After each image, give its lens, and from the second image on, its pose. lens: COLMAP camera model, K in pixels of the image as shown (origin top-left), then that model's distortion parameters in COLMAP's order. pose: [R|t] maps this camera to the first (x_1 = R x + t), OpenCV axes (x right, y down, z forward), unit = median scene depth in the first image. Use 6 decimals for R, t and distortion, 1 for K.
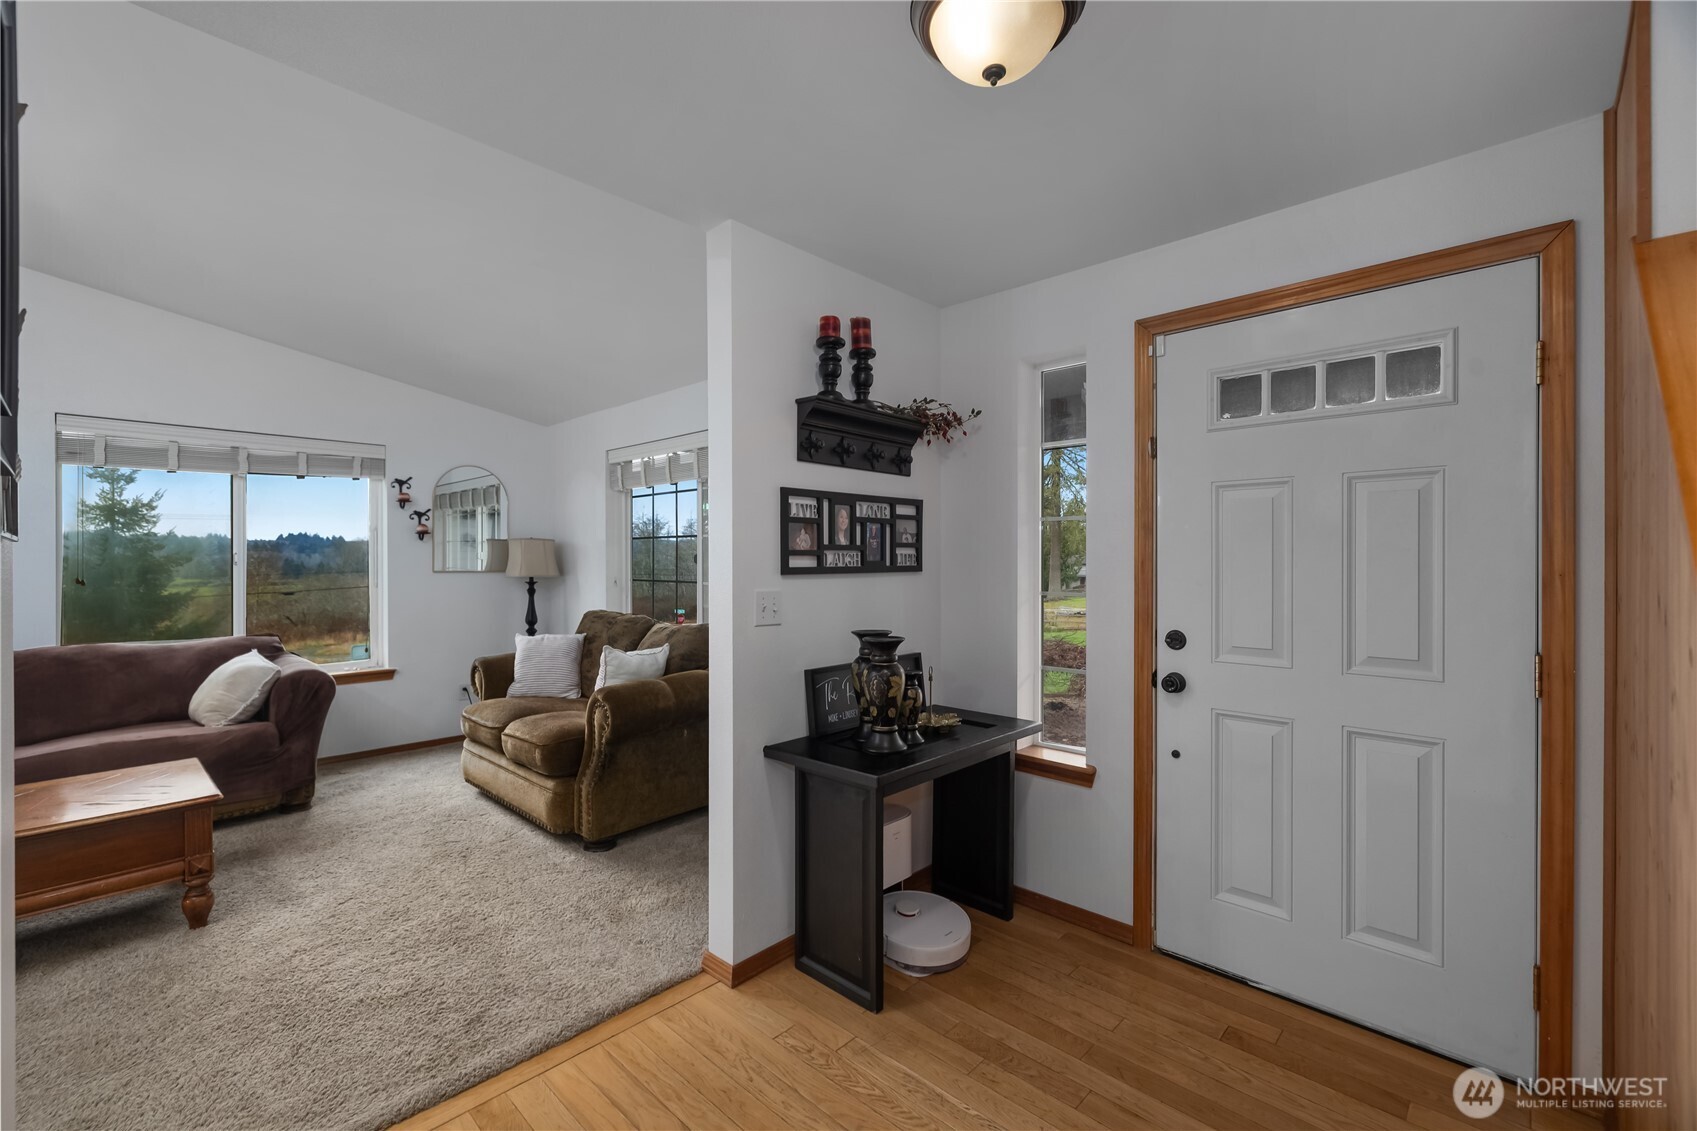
lens RADIAL K [[741.3, 0, 849.1], [0, 741.3, 556.1], [0, 0, 1]] dist [0.002636, -0.000177]
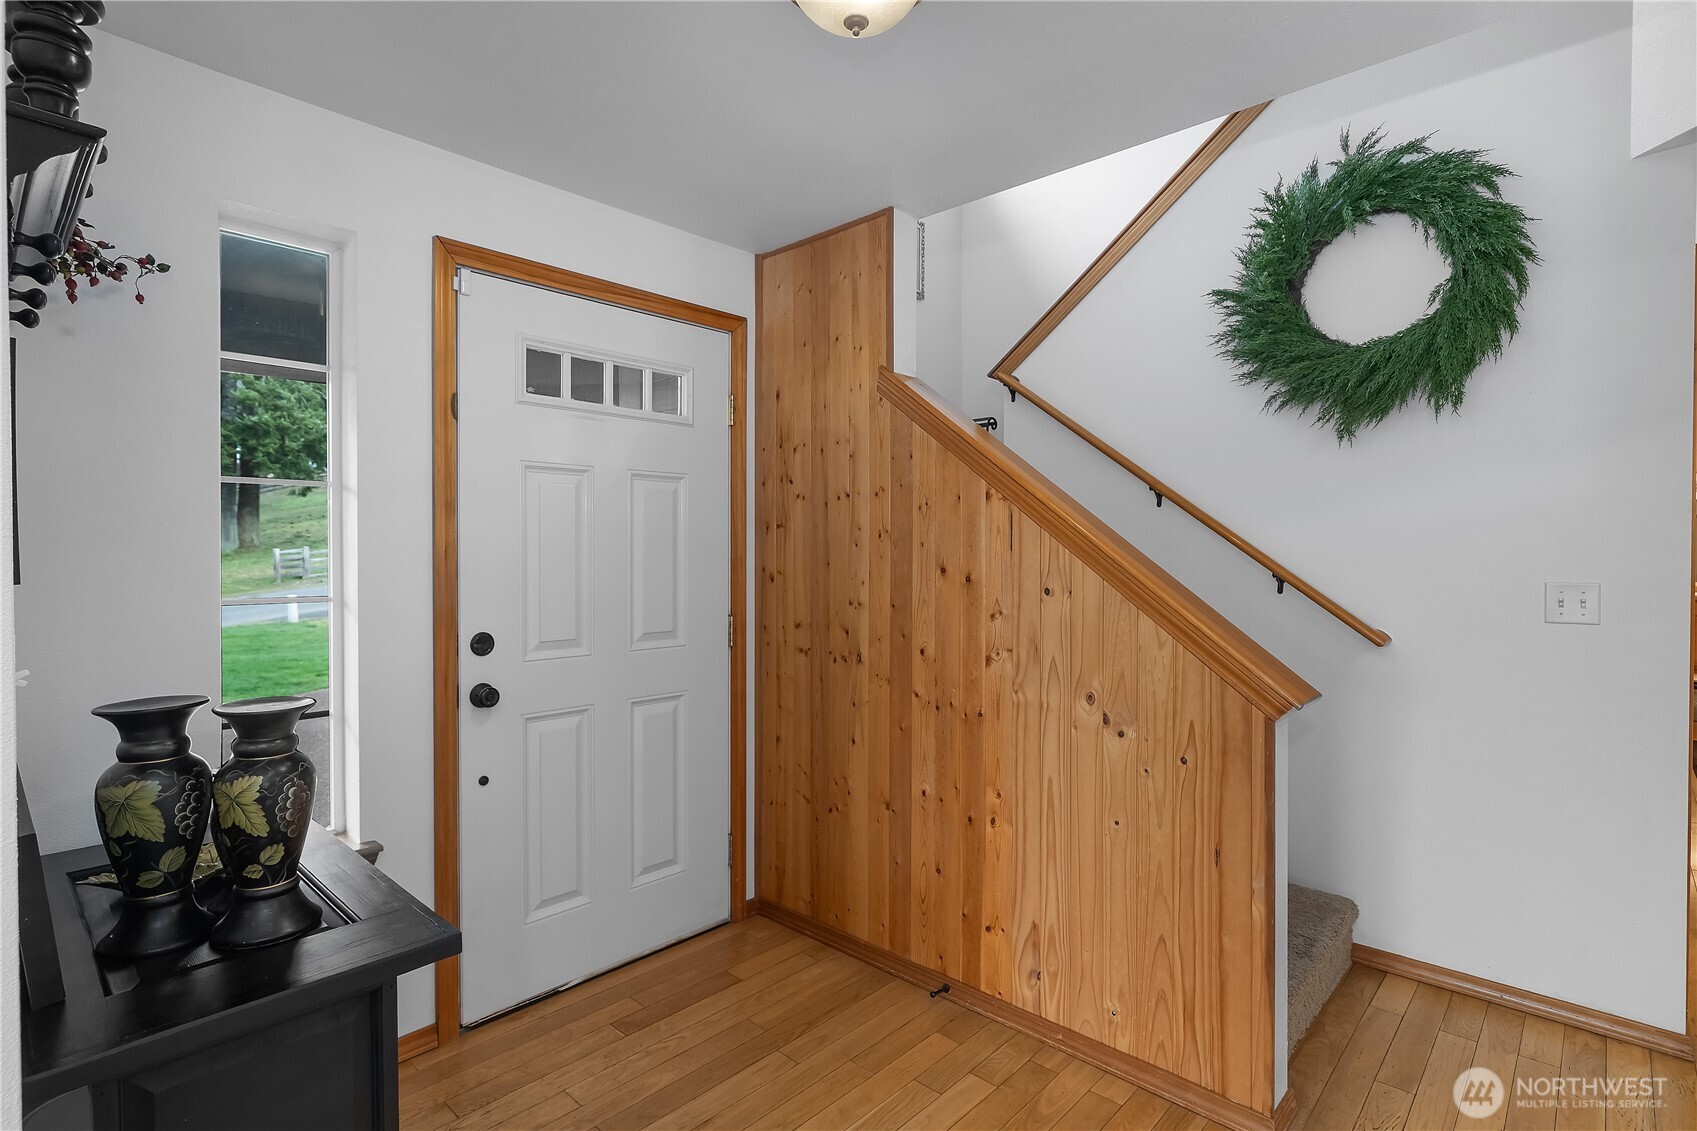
lens RADIAL K [[808.9, 0, 852.7], [0, 808.9, 569.8], [0, 0, 1]] dist [-0.008190, 0.001233]
pose [[-0.006211, -0.016273, 0.999848, -0.497401], [0.000101, 0.999868, 0.016274, 0.015936], [-0.999981, 0.000202, -0.006209, 0.628778]]
